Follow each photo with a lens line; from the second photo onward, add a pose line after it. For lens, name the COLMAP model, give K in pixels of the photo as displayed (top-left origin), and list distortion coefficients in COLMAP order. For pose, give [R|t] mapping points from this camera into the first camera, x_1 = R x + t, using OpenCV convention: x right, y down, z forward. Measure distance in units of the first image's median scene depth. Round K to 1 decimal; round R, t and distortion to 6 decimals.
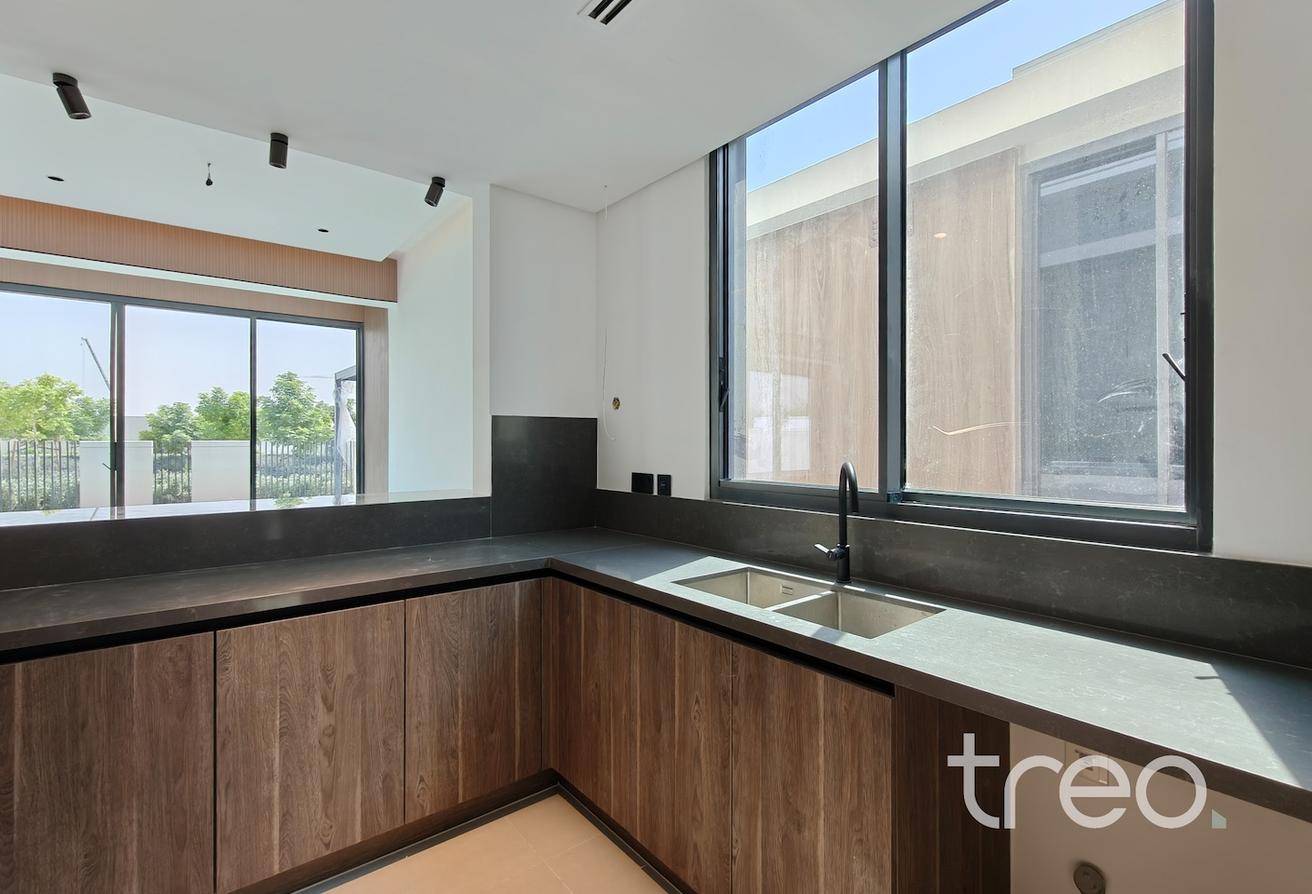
lens RADIAL K [[606.7, 0, 654.4], [0, 606.7, 439.8], [0, 0, 1]] dist [-0.001215, 0.000364]
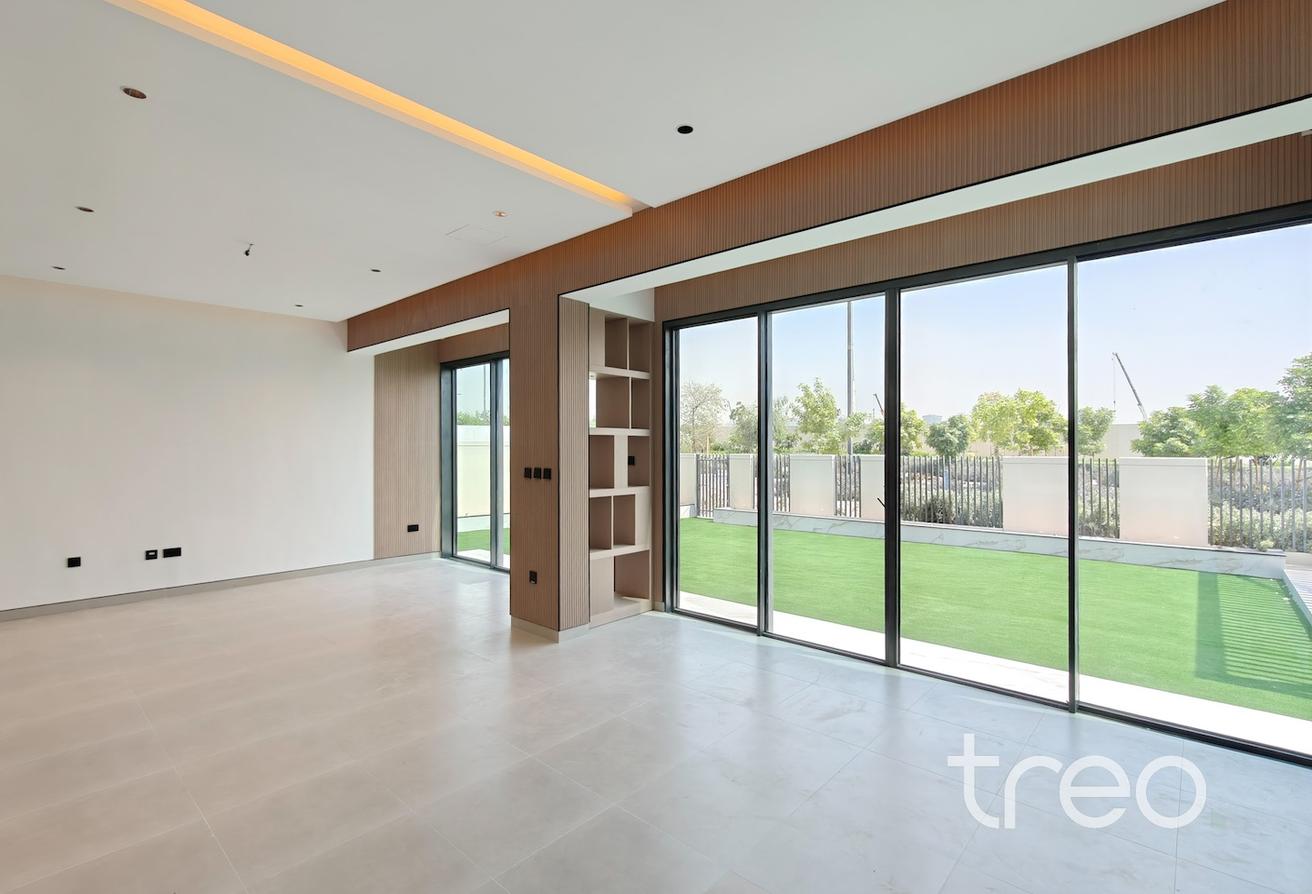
lens RADIAL K [[613.5, 0, 656.0], [0, 613.5, 447.0], [0, 0, 1]] dist [0.002053, -0.000197]
pose [[0.171666, -0.001014, -0.985155, -0.519402], [0.003260, 0.999995, -0.000461, -0.087390], [0.985150, -0.003133, 0.171669, 1.742210]]
